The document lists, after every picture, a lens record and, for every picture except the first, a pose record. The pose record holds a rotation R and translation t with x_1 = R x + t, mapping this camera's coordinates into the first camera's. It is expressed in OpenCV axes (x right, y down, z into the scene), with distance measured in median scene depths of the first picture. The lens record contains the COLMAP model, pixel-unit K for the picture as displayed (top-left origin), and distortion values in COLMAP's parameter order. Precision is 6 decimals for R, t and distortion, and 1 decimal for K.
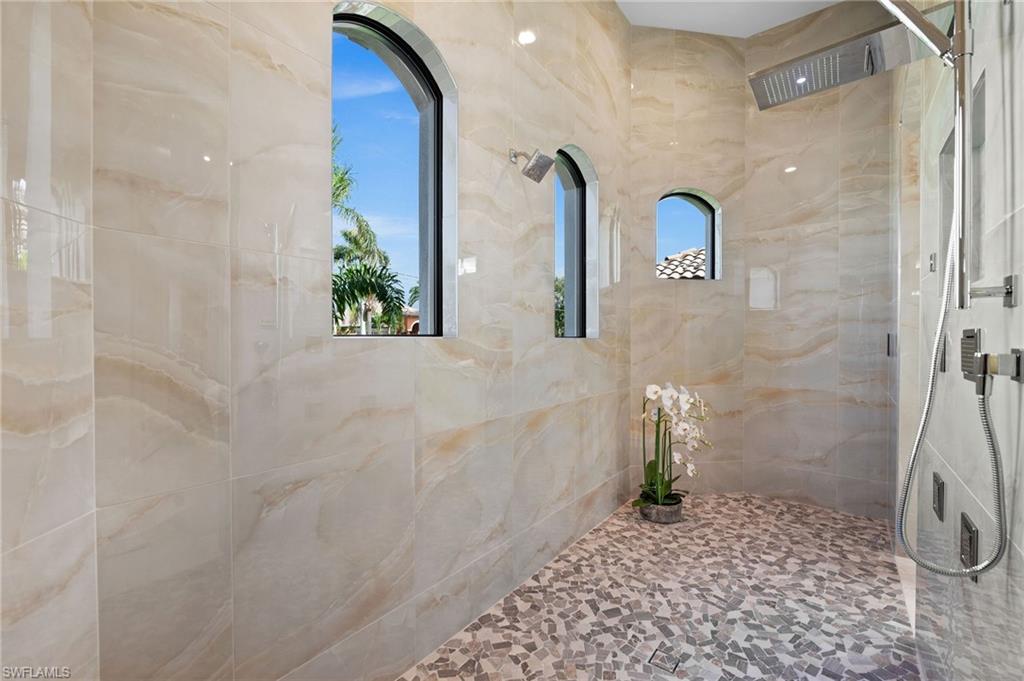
lens RADIAL K [[429.8, 0, 512.0], [0, 429.8, 340.5], [0, 0, 1]] dist [-0.008649, -0.000012]
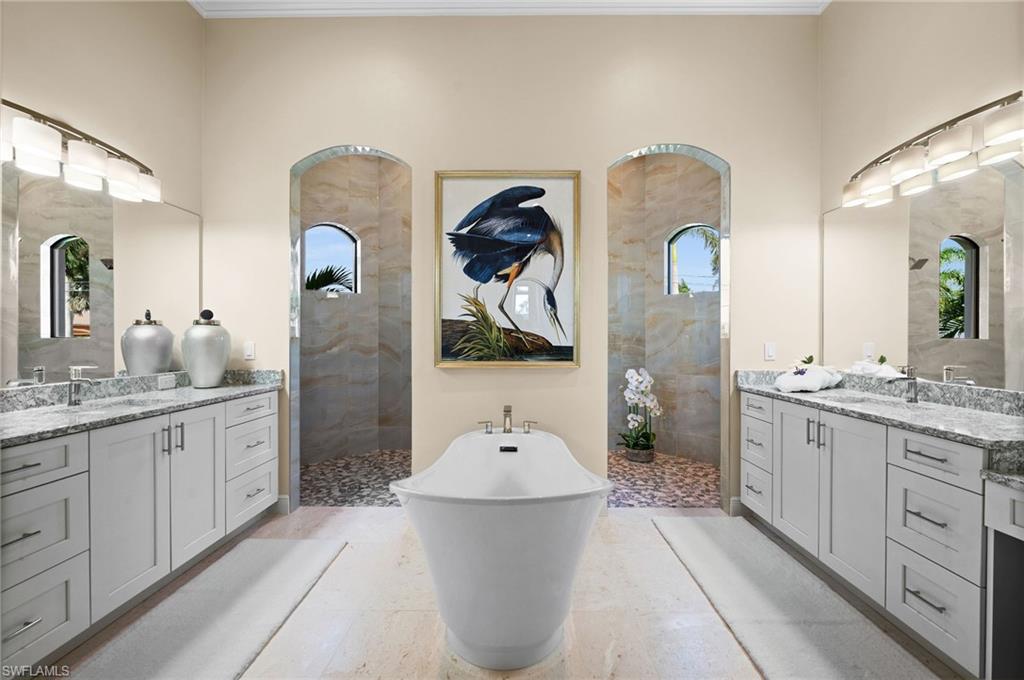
lens RADIAL K [[429.8, 0, 512.0], [0, 429.8, 340.0], [0, 0, 1]] dist [-0.008649, -0.000012]
pose [[0.575159, 0.002920, -0.818036, 1.535463], [-0.004313, 0.999991, 0.000537, 0.000824], [0.818030, 0.003219, 0.575166, -0.247752]]
